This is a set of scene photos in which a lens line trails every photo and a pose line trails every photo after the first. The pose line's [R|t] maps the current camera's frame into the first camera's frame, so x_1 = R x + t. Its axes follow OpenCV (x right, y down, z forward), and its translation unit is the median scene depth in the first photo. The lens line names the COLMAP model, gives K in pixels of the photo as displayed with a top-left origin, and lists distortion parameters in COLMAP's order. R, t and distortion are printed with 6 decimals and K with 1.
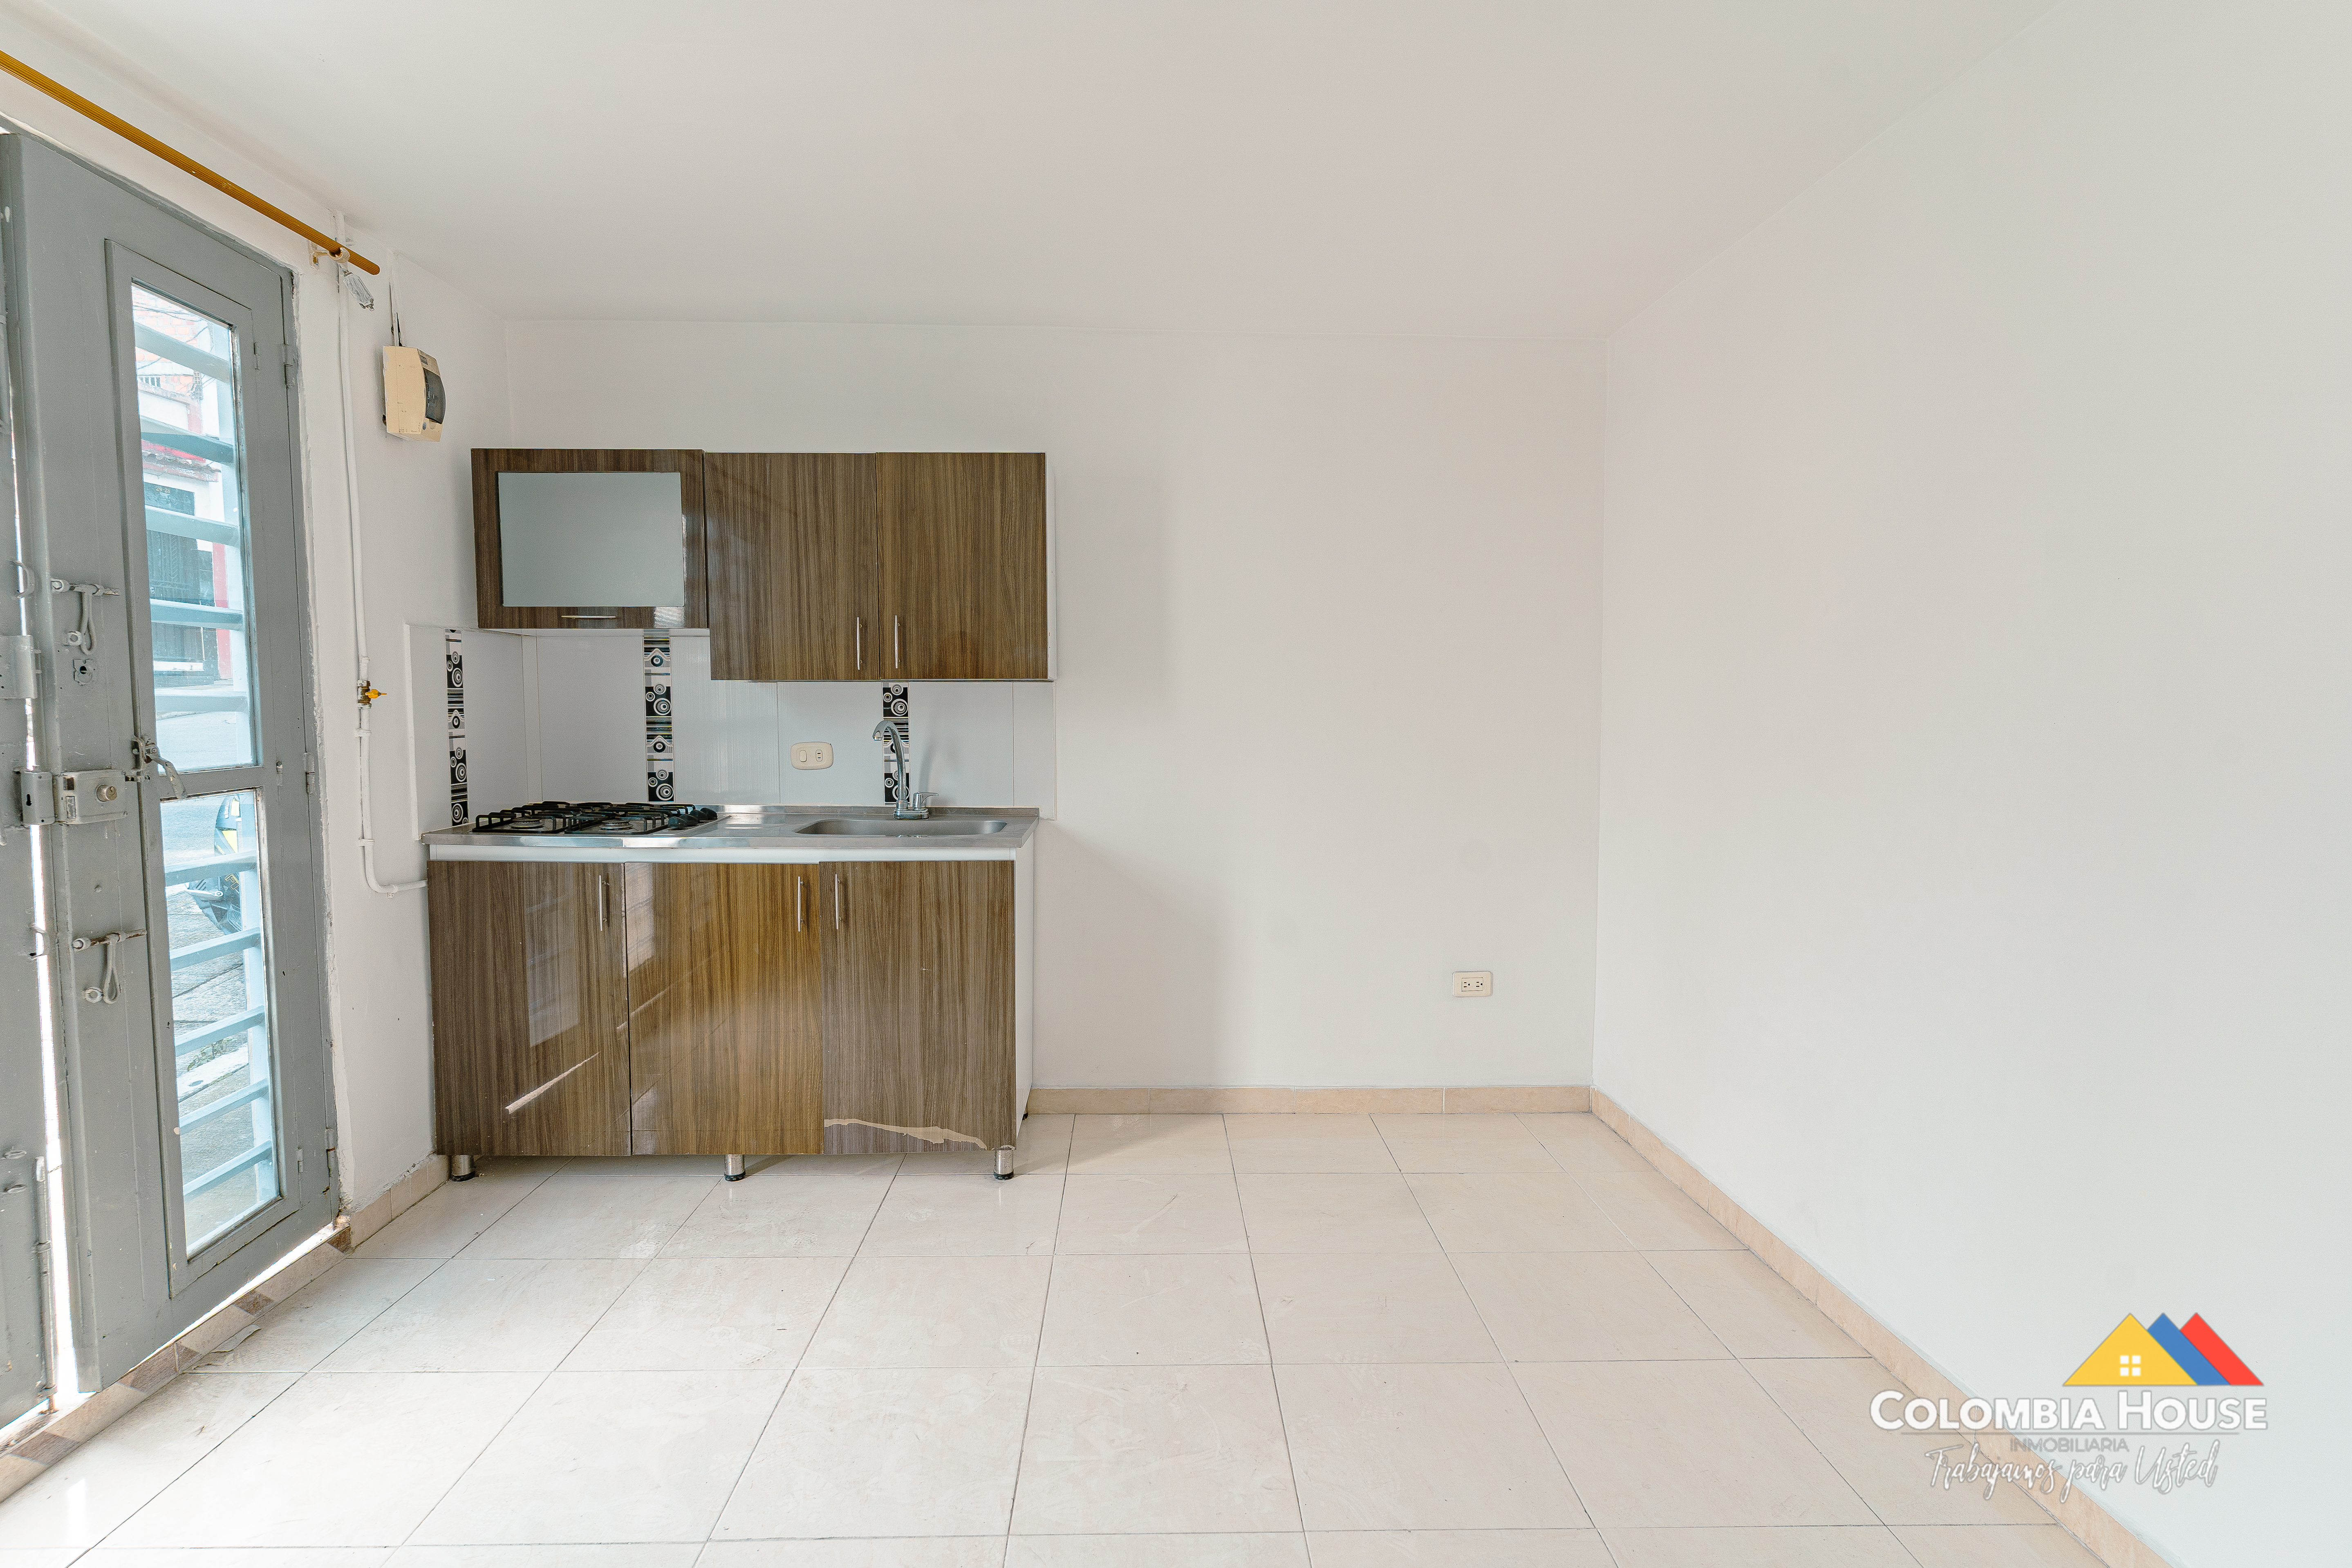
lens RADIAL K [[1122.7, 0, 1174.1], [0, 1122.7, 783.6], [0, 0, 1]] dist [-0.002596, -0.000475]
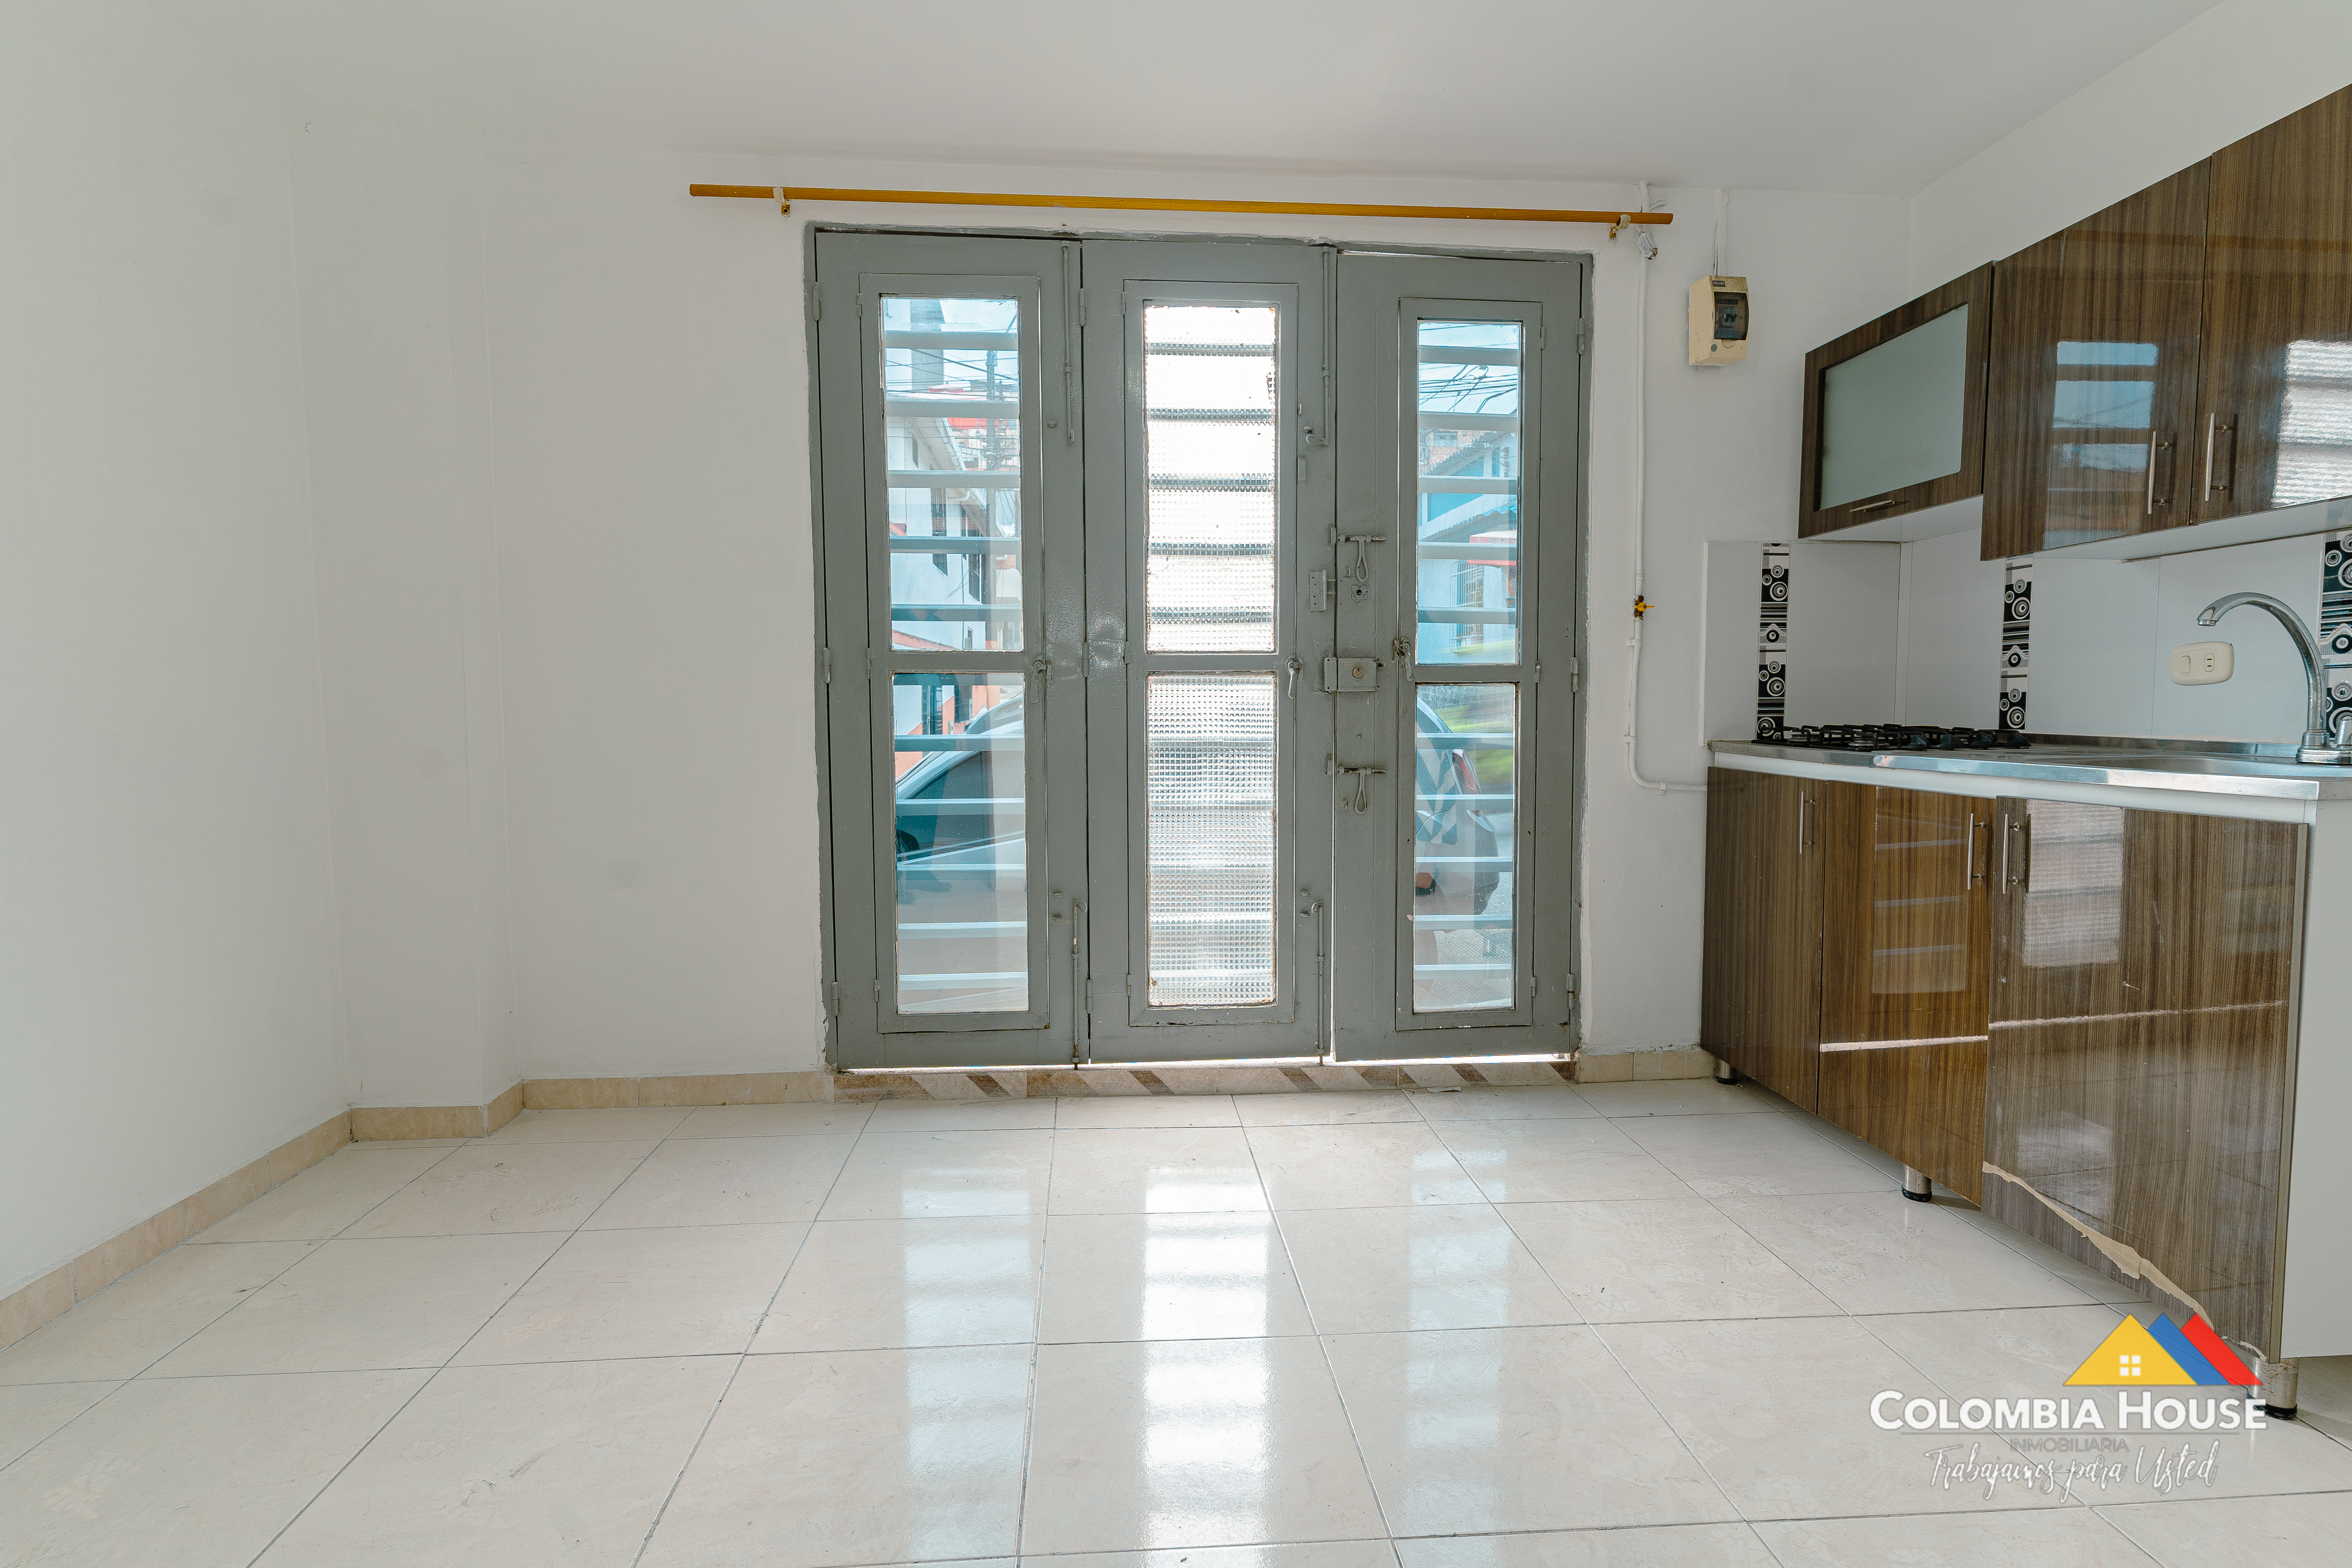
lens RADIAL K [[1122.7, 0, 1177.6], [0, 1122.7, 777.6], [0, 0, 1]] dist [-0.002596, -0.000475]
pose [[0.060239, 0.060793, -0.996331, 0.343511], [-0.066205, 0.996189, 0.056781, 0.051050], [0.995986, 0.062542, 0.064034, 0.426527]]
